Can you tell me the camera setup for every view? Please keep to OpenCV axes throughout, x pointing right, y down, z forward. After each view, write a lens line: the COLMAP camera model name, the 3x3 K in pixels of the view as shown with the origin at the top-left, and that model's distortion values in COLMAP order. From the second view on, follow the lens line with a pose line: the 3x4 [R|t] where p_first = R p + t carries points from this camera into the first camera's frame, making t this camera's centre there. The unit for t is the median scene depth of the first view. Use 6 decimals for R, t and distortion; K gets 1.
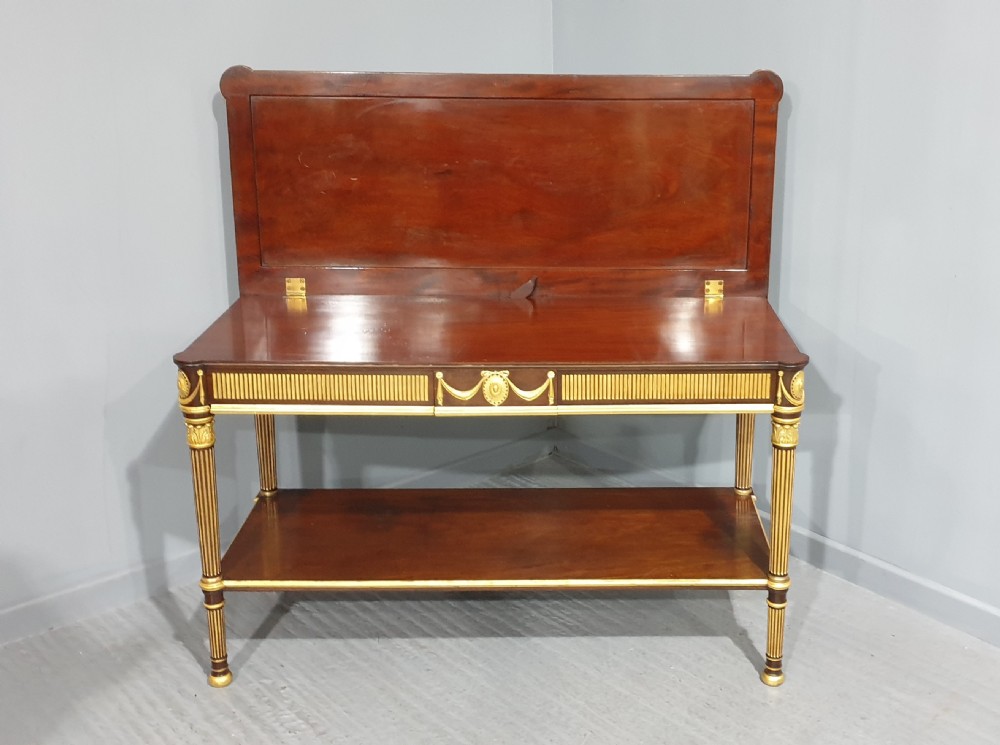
lens RADIAL K [[1184.5, 0, 546.9], [0, 1184.5, 324.2], [0, 0, 1]] dist [0.052527, 0.000000]
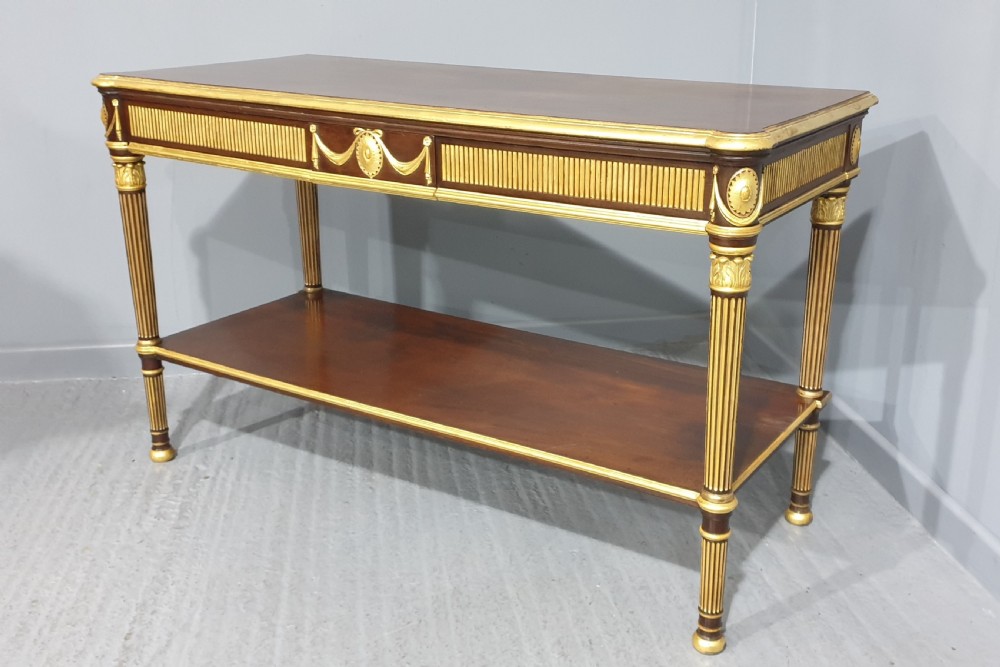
lens RADIAL K [[1039.4, 0, 546.4], [0, 1039.4, 342.2], [0, 0, 1]] dist [0.024556, 0.000000]
pose [[0.850208, 0.183278, -0.493513, 0.385339], [-0.150924, 0.982949, 0.105035, 0.081523], [0.504349, -0.014818, 0.863373, 0.454602]]
